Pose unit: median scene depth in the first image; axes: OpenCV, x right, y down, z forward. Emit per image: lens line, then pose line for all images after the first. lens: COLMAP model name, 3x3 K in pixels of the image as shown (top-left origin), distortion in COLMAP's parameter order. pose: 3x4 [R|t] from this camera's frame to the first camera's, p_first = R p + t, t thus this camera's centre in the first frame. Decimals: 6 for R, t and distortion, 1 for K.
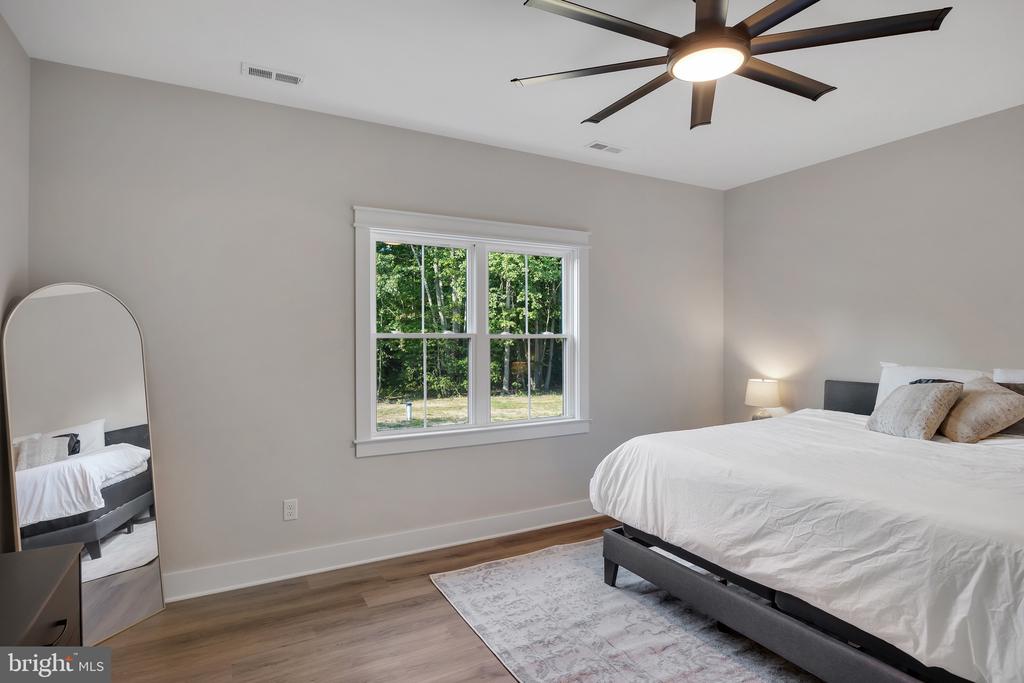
lens RADIAL K [[548.4, 0, 528.1], [0, 548.4, 337.5], [0, 0, 1]] dist [-0.001825, -0.000590]
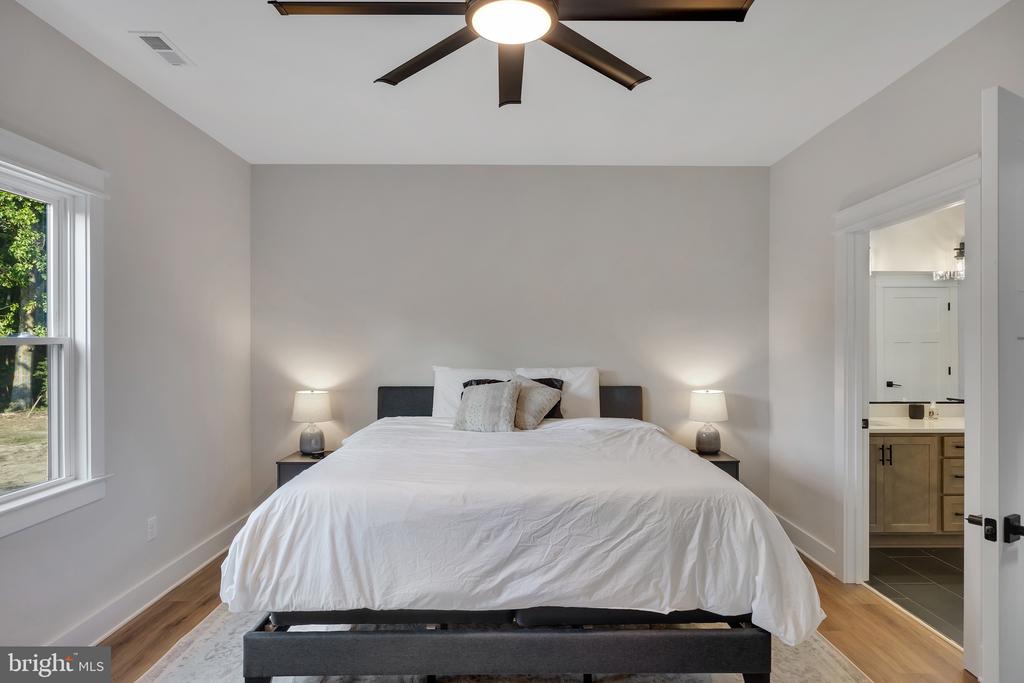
lens RADIAL K [[556.9, 0, 511.6], [0, 556.9, 346.3], [0, 0, 1]] dist [-0.000569, 0.000144]
pose [[0.478232, -0.002701, 0.878229, -0.402713], [-0.000888, 0.999993, 0.003559, 0.001231], [-0.878233, -0.002482, 0.478227, 0.549594]]
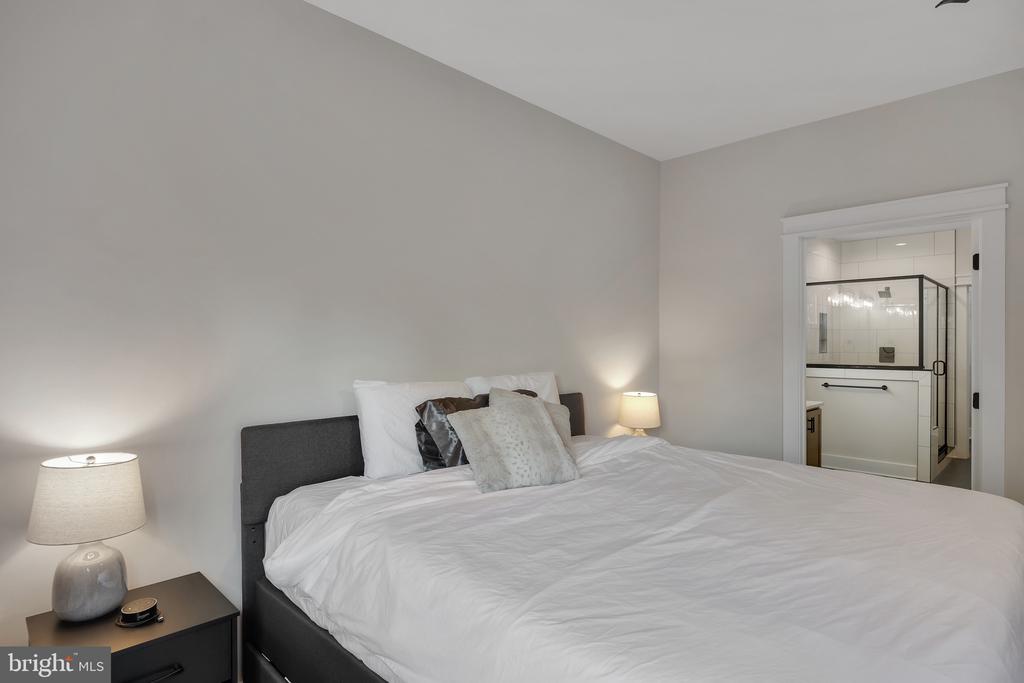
lens RADIAL K [[548.4, 0, 528.1], [0, 548.4, 337.5], [0, 0, 1]] dist [-0.001825, -0.000590]
pose [[-0.276850, 0.001930, 0.960911, 0.010424], [-0.001224, 0.999996, -0.002361, -0.005056], [-0.960912, -0.001830, -0.276847, 1.597753]]
